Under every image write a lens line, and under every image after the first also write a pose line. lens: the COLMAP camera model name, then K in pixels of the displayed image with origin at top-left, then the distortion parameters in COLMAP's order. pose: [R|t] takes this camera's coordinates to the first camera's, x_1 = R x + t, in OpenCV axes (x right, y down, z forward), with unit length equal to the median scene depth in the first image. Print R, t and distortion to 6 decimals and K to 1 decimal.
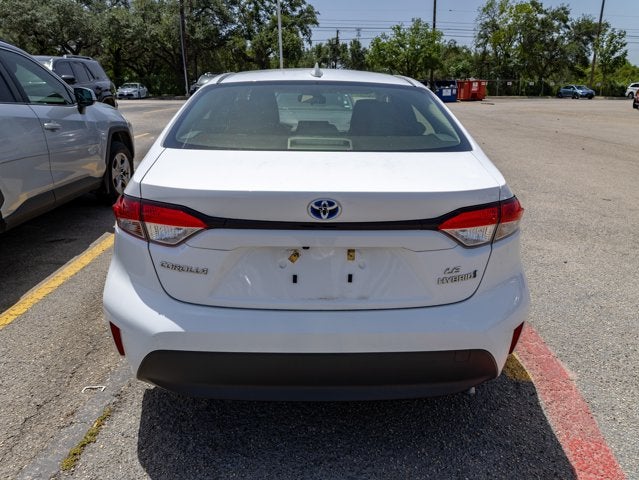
lens RADIAL K [[468.6, 0, 317.1], [0, 468.6, 243.9], [0, 0, 1]] dist [-0.002982, 0.002616]
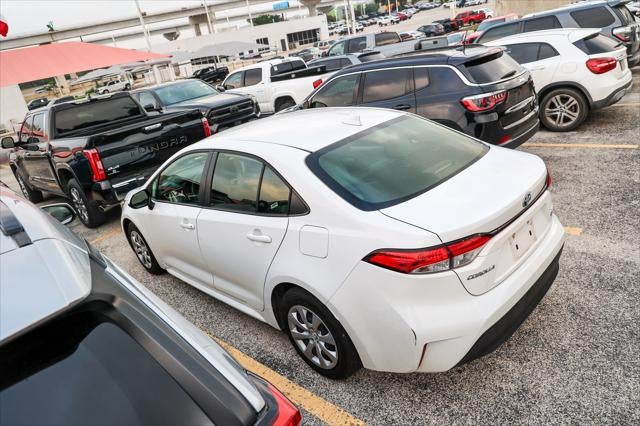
lens RADIAL K [[440.8, 0, 317.6], [0, 440.8, 214.3], [0, 0, 1]] dist [-0.079475, 0.044498]
pose [[0.720096, -0.387409, 0.575653, -0.897019], [0.400255, 0.909600, 0.111464, -0.310758], [-0.566796, 0.150144, 0.810061, 0.093453]]
